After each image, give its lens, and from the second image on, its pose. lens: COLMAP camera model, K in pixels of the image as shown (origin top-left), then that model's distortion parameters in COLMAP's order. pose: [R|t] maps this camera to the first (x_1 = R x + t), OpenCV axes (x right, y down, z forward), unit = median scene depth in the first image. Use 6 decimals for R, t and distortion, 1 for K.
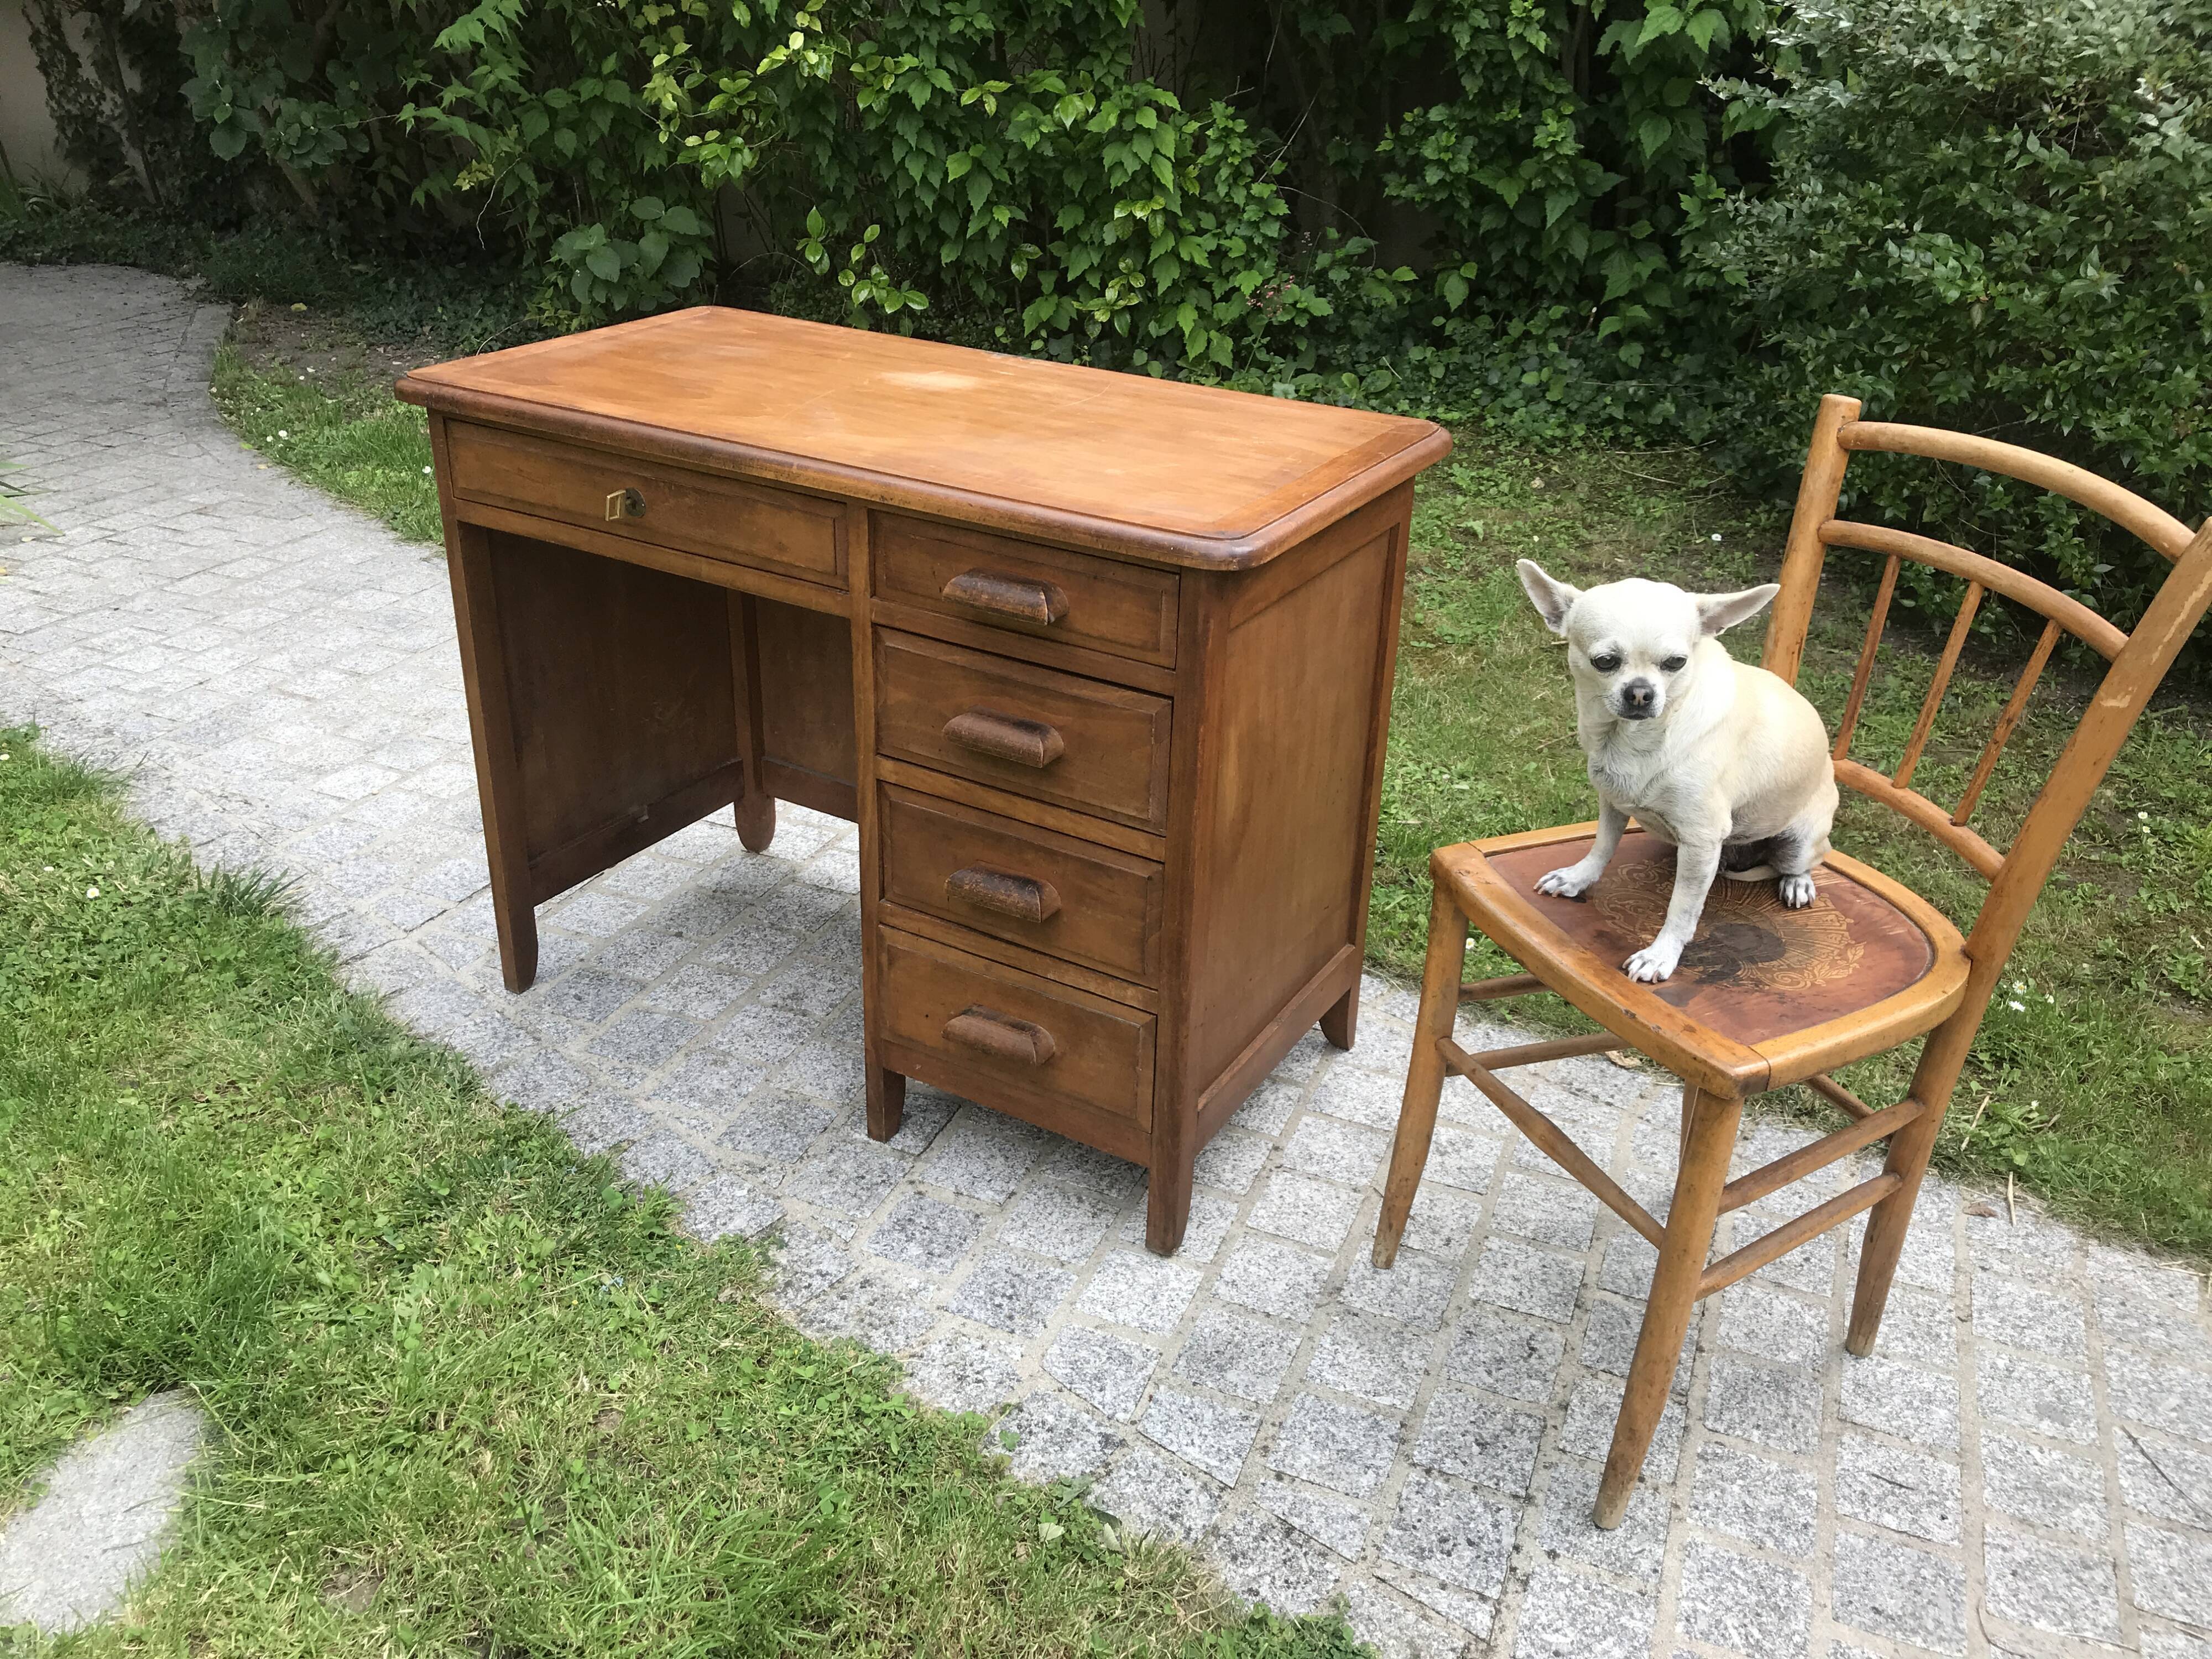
lens RADIAL K [[1818.8, 0, 1101.2], [0, 1818.8, 807.8], [0, 0, 1]] dist [0.005702, 0.004011]
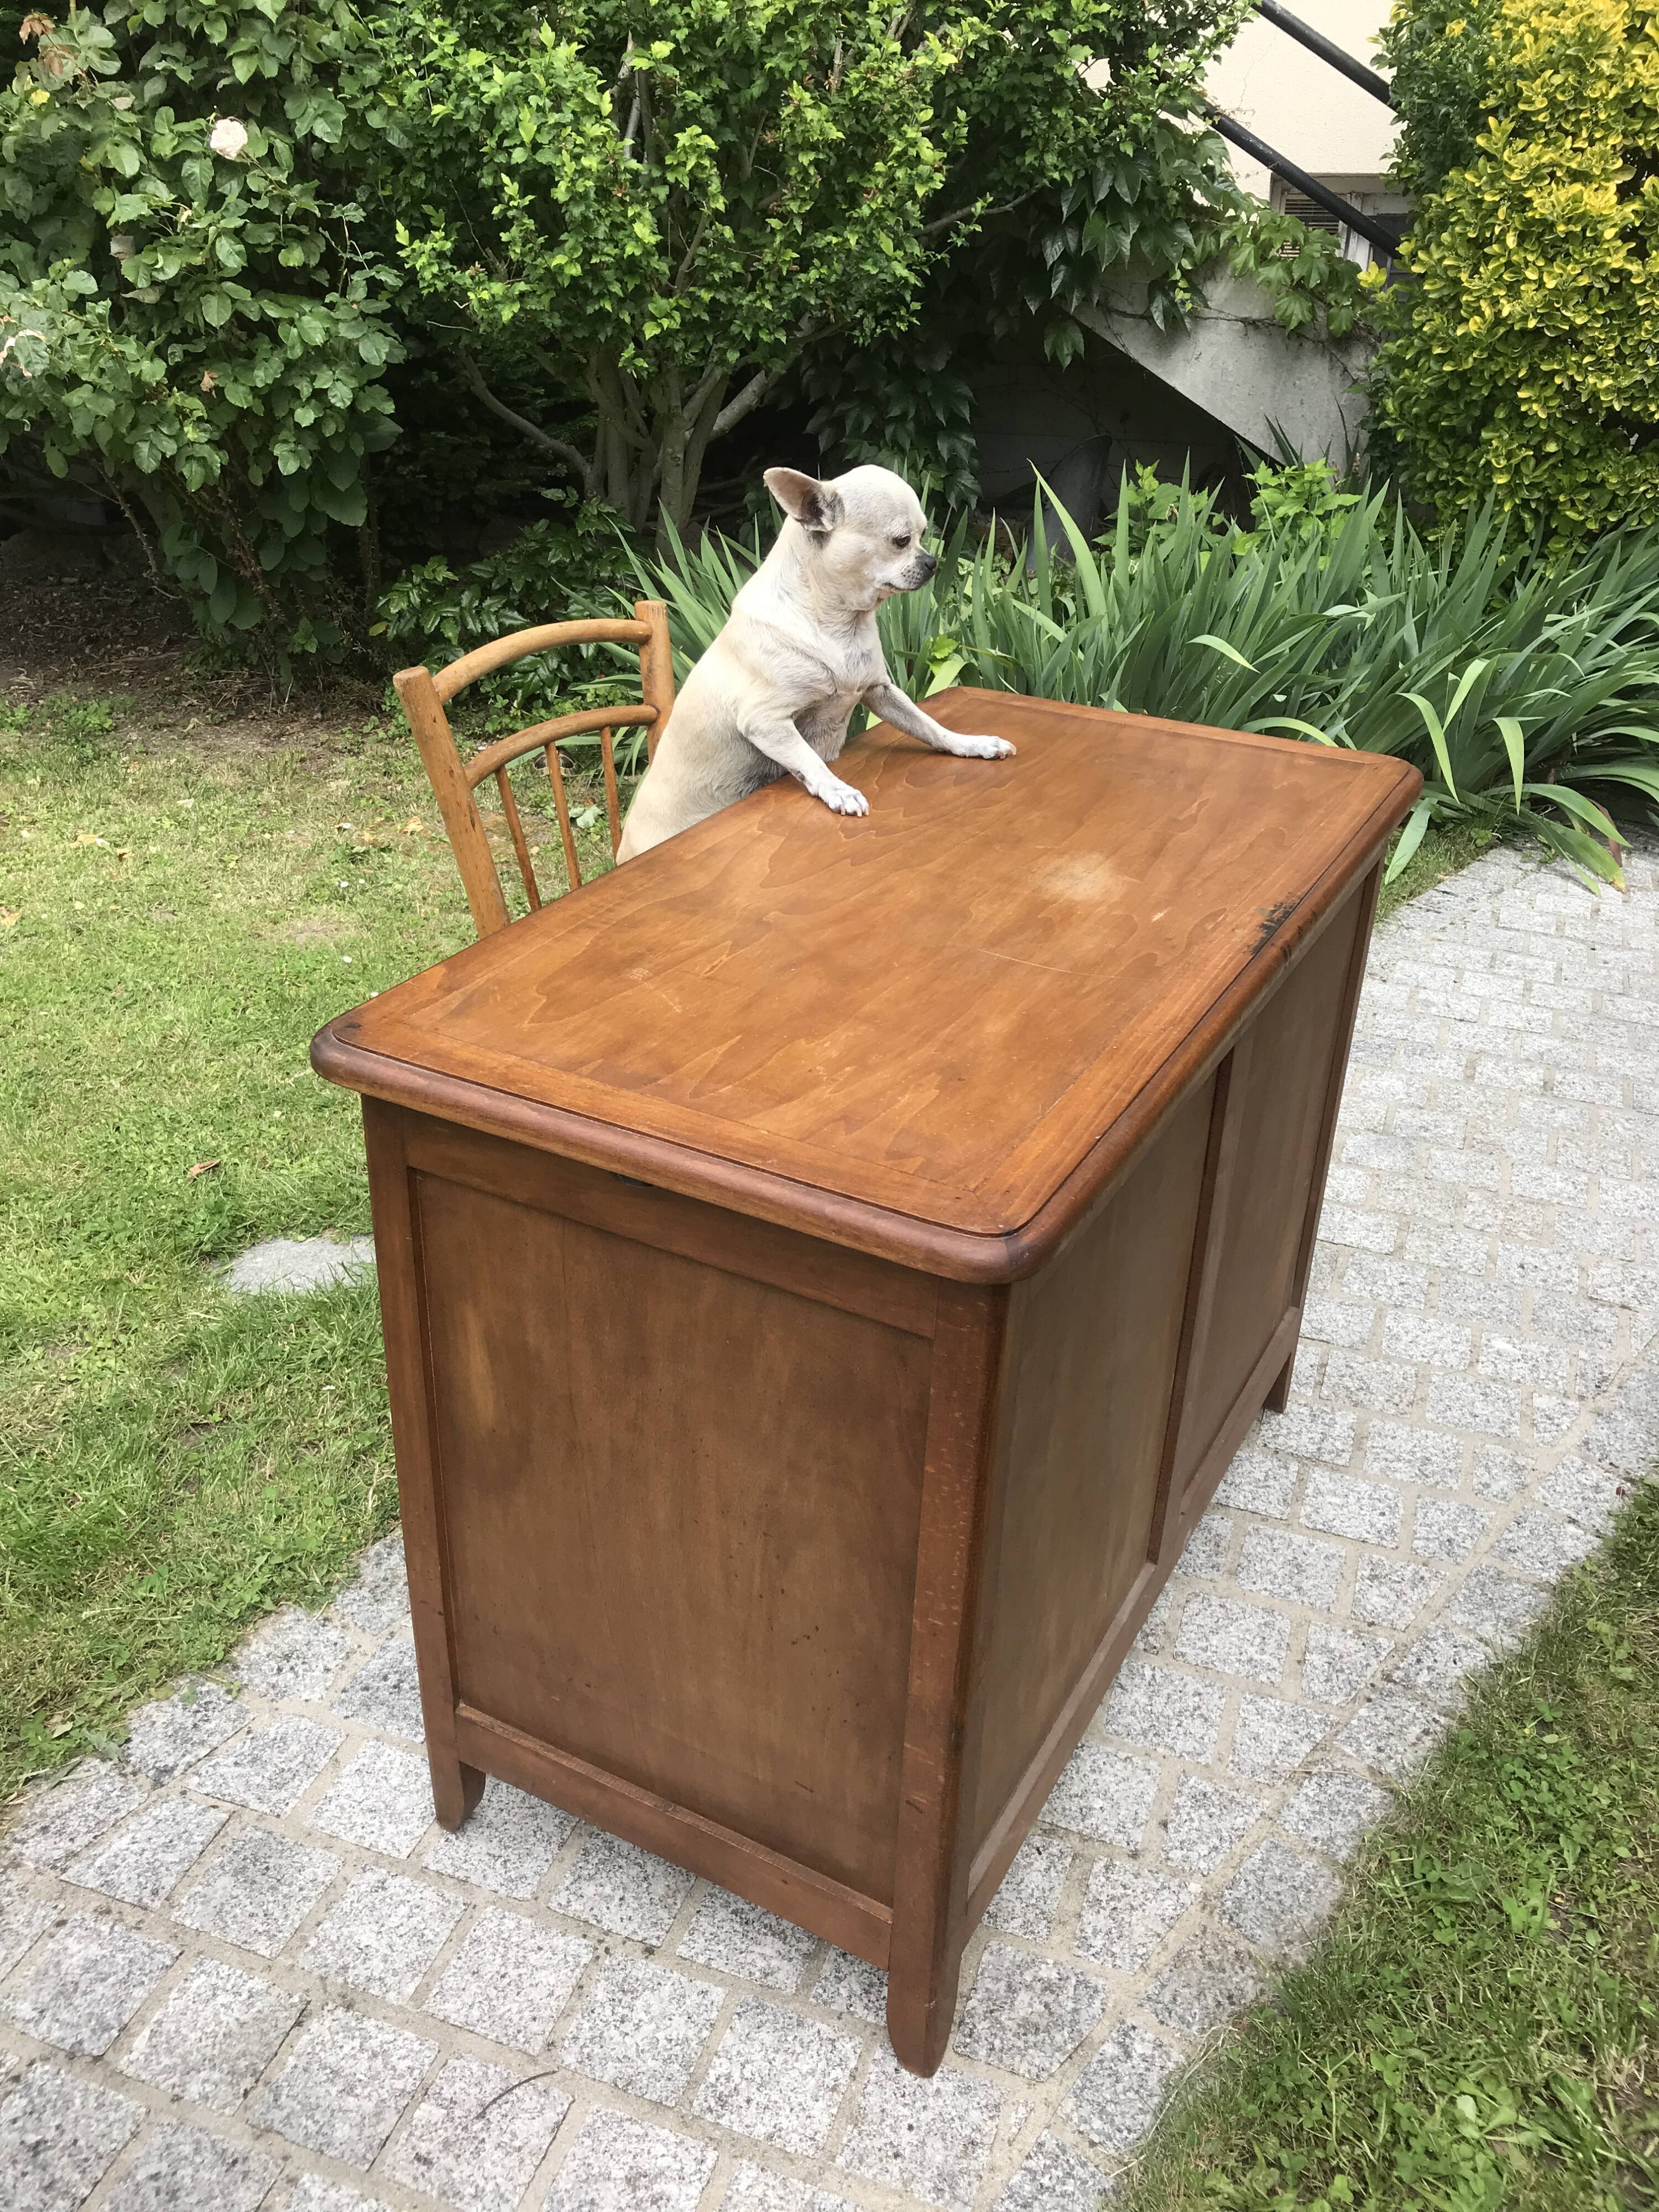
lens RADIAL K [[1818.8, 0, 839.2], [0, 1818.8, 1092.3], [0, 0, 1]] dist [0.005702, 0.004011]
pose [[0.045637, 0.445256, -0.894240, 0.612598], [-0.462444, 0.802894, 0.376173, -0.403698], [0.885473, 0.396369, 0.242547, 0.781677]]
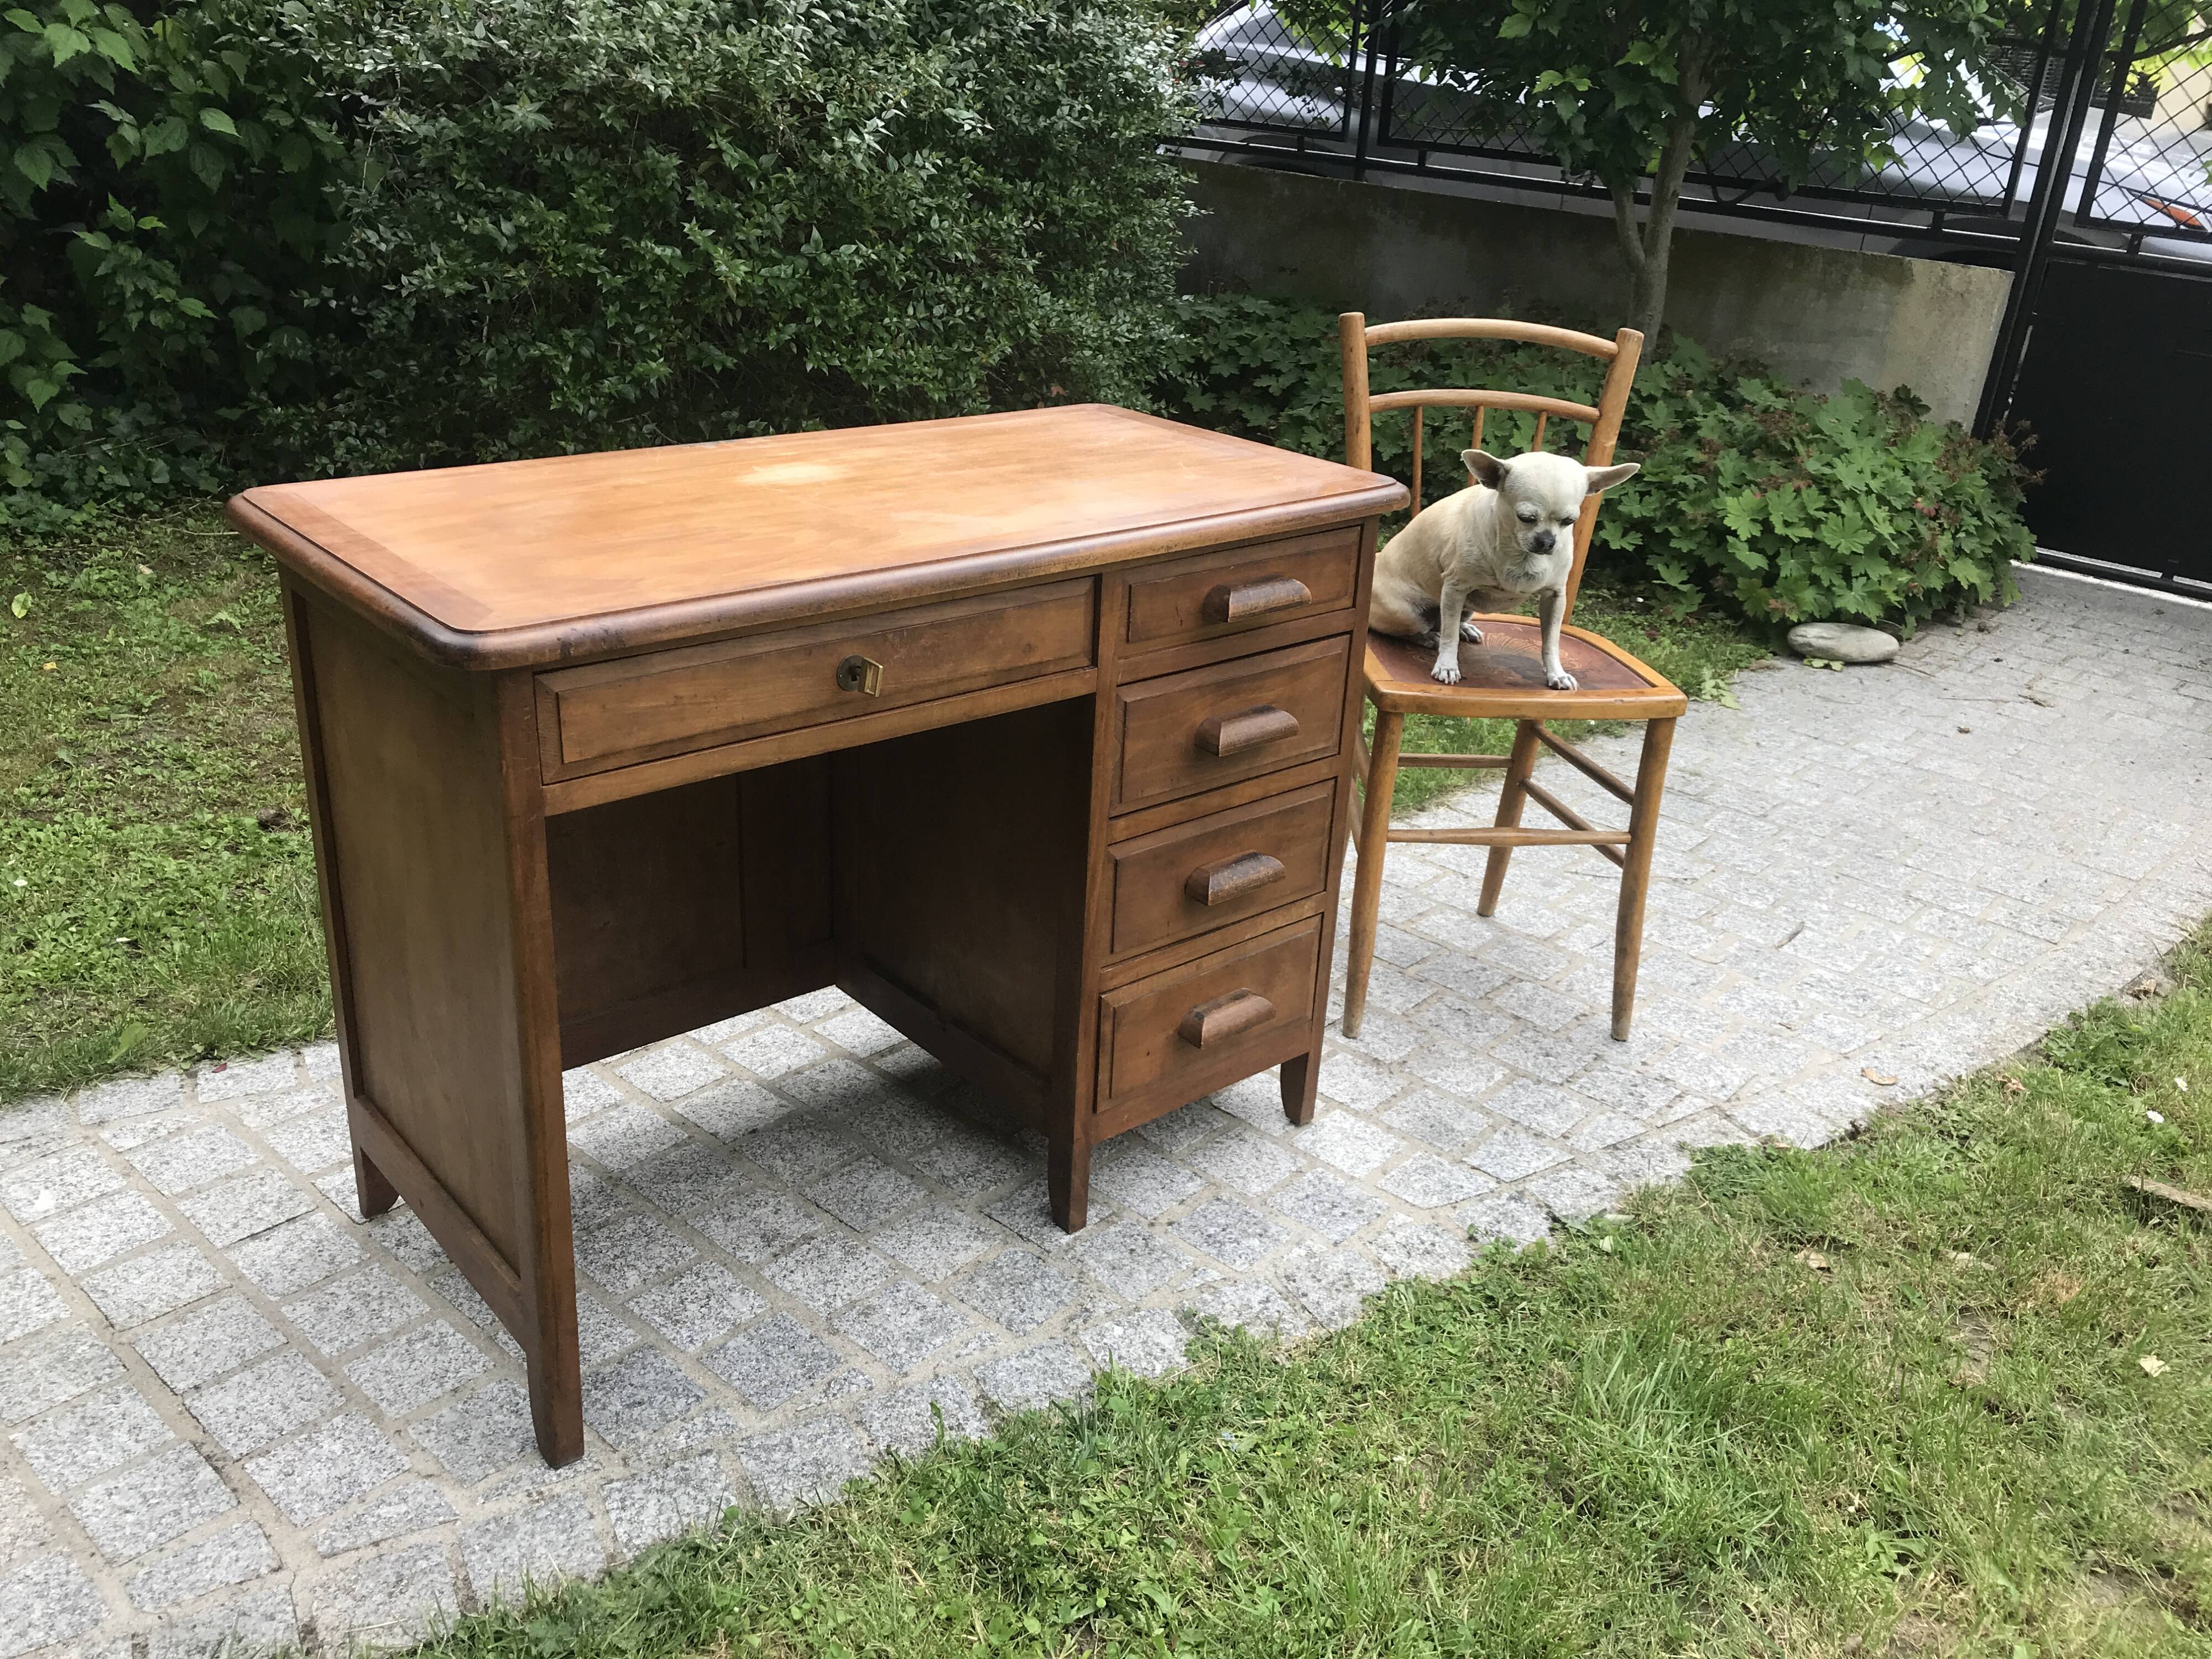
lens RADIAL K [[1818.8, 0, 1118.2], [0, 1818.8, 813.9], [0, 0, 1]] dist [0.005702, 0.004011]
pose [[0.321648, -0.378171, 0.868061, -0.892925], [0.374730, 0.892769, 0.250084, -0.253282], [-0.869552, 0.244849, 0.428869, 0.529297]]
